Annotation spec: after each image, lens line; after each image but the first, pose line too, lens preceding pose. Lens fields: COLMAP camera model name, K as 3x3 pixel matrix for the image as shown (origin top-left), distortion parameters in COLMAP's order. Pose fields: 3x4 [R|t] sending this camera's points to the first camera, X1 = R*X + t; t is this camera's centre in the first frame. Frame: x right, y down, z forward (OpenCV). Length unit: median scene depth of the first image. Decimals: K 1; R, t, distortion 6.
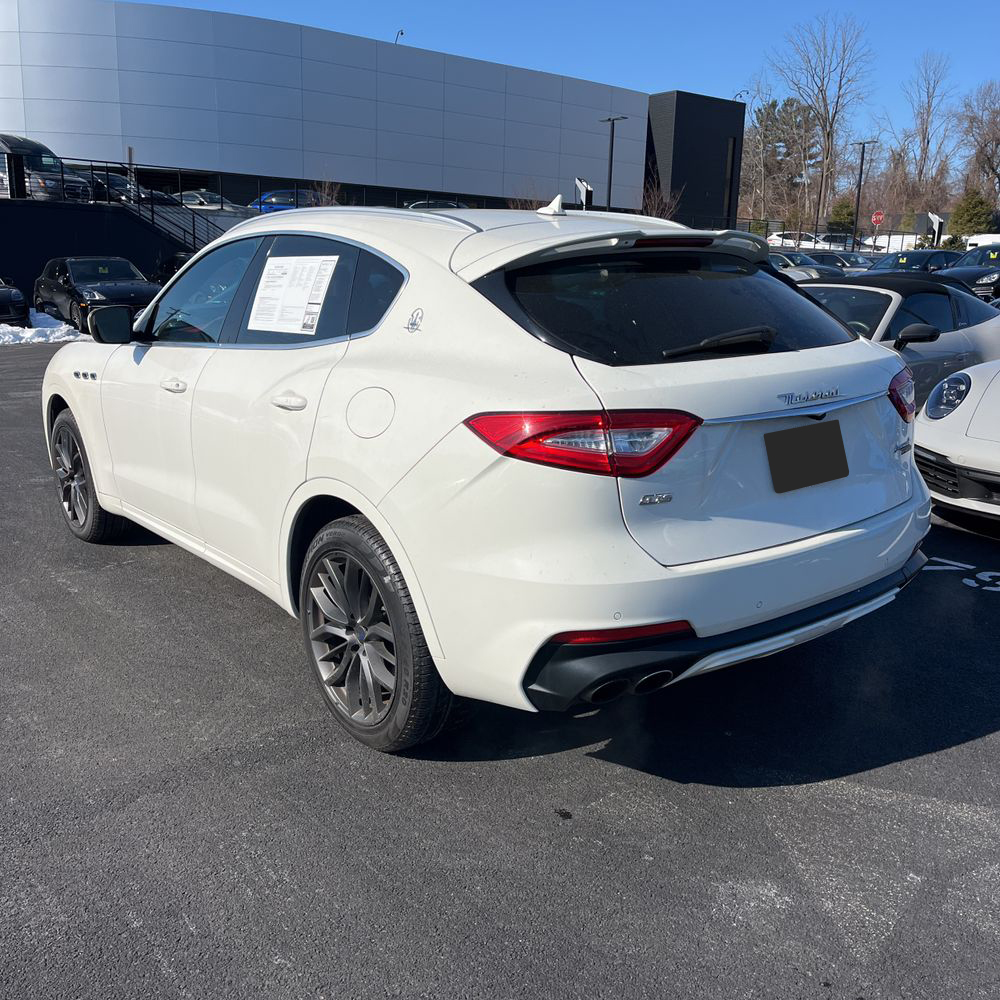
lens RADIAL K [[1038.1, 0, 501.1], [0, 1038.1, 512.9], [0, 0, 1]] dist [0.051702, -0.026692]
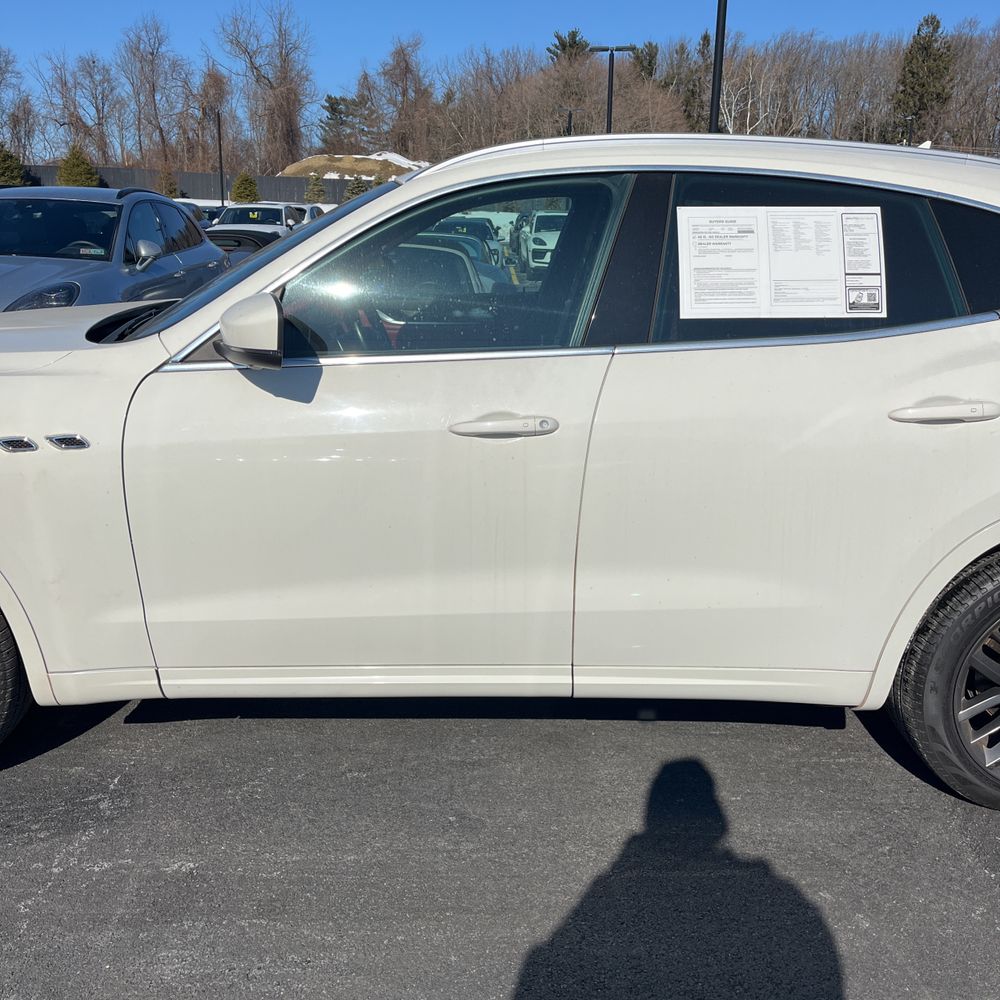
lens RADIAL K [[1021.7, 0, 500.0], [0, 1021.7, 500.0], [0, 0, 1]] dist [0.045566, -0.051841]
pose [[0.610925, -0.200578, 0.765858, -0.853724], [0.175072, 0.977652, 0.116392, -0.166285], [-0.772088, 0.062974, 0.632388, 0.719205]]
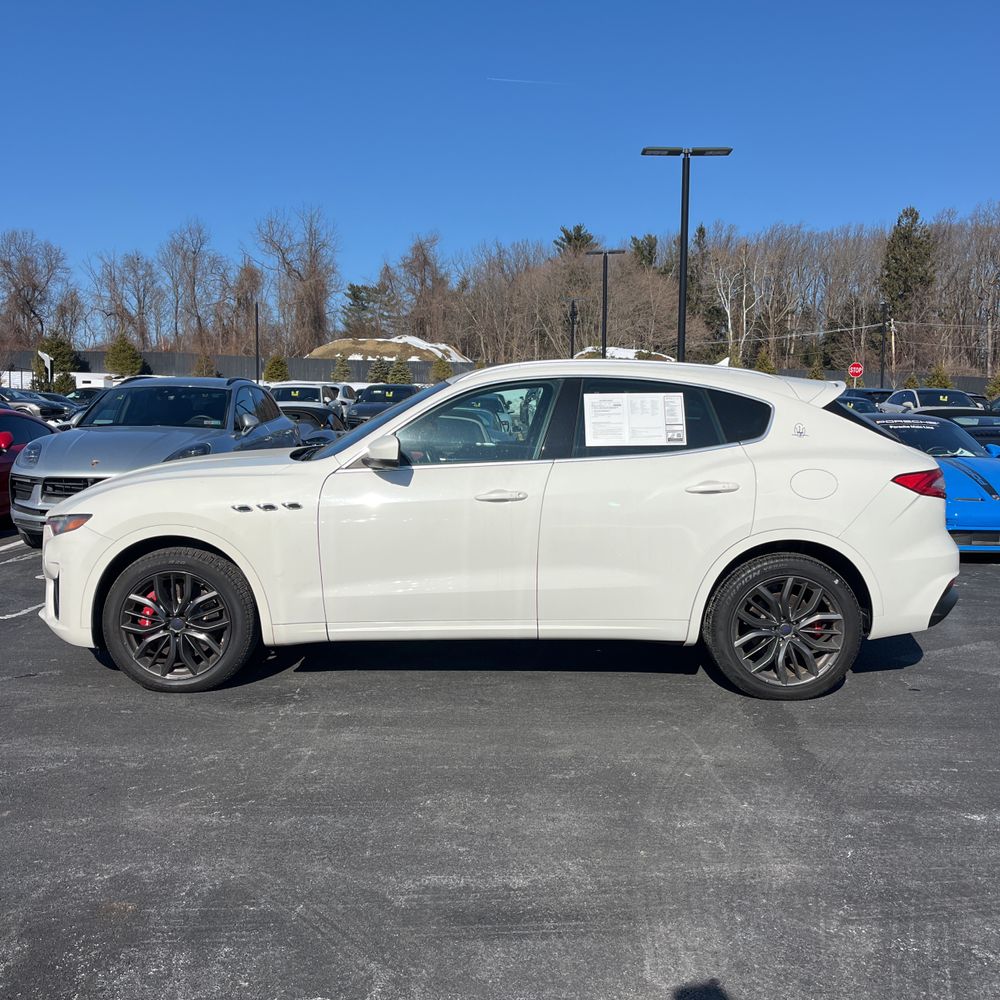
lens RADIAL K [[1033.2, 0, 500.0], [0, 1033.2, 500.0], [0, 0, 1]] dist [0.053803, -0.058412]
pose [[0.620527, -0.076978, 0.780397, -1.406857], [0.182259, 0.982076, -0.048050, -0.067306], [-0.762711, 0.172051, 0.623435, 0.280076]]
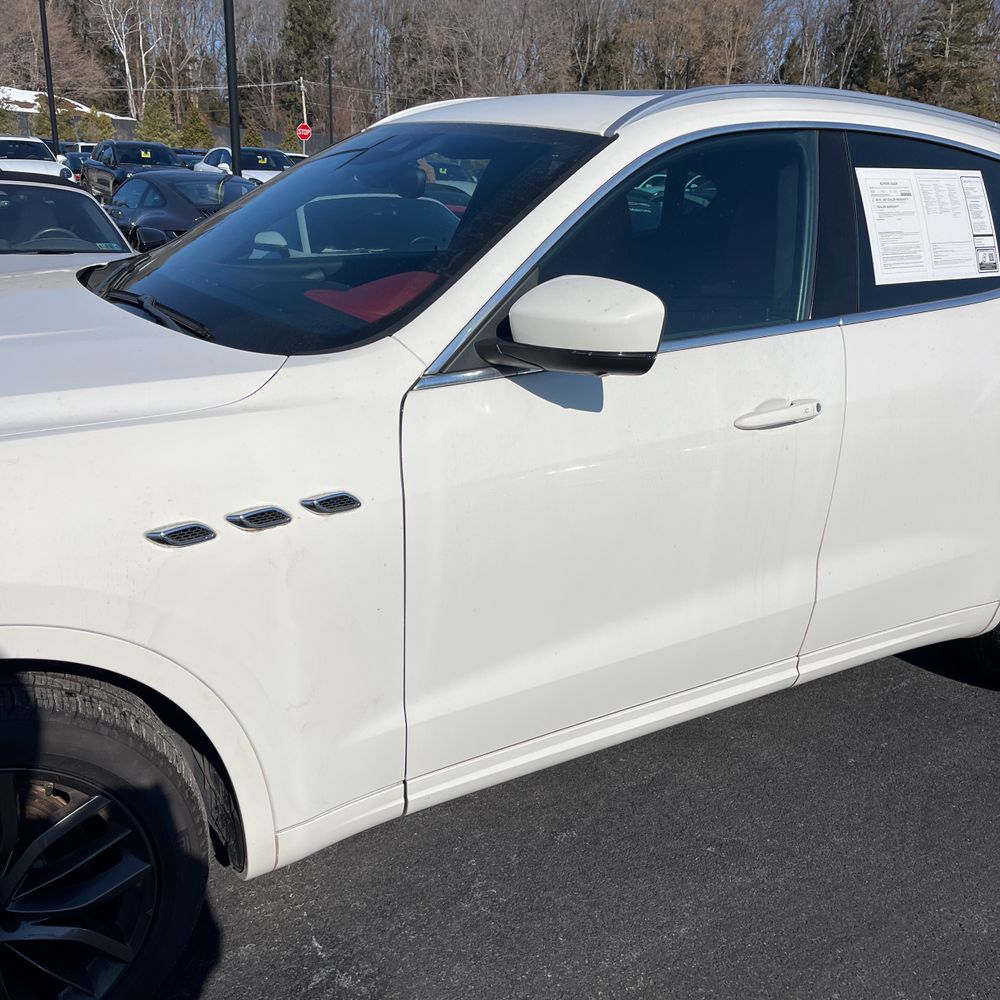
lens RADIAL K [[1015.8, 0, 495.3], [0, 1015.8, 502.1], [0, 0, 1]] dist [0.038285, -0.018242]
pose [[0.104426, -0.305698, 0.946385, -0.928259], [0.202218, 0.938236, 0.280752, -0.284462], [-0.973757, 0.162058, 0.159794, 1.193484]]
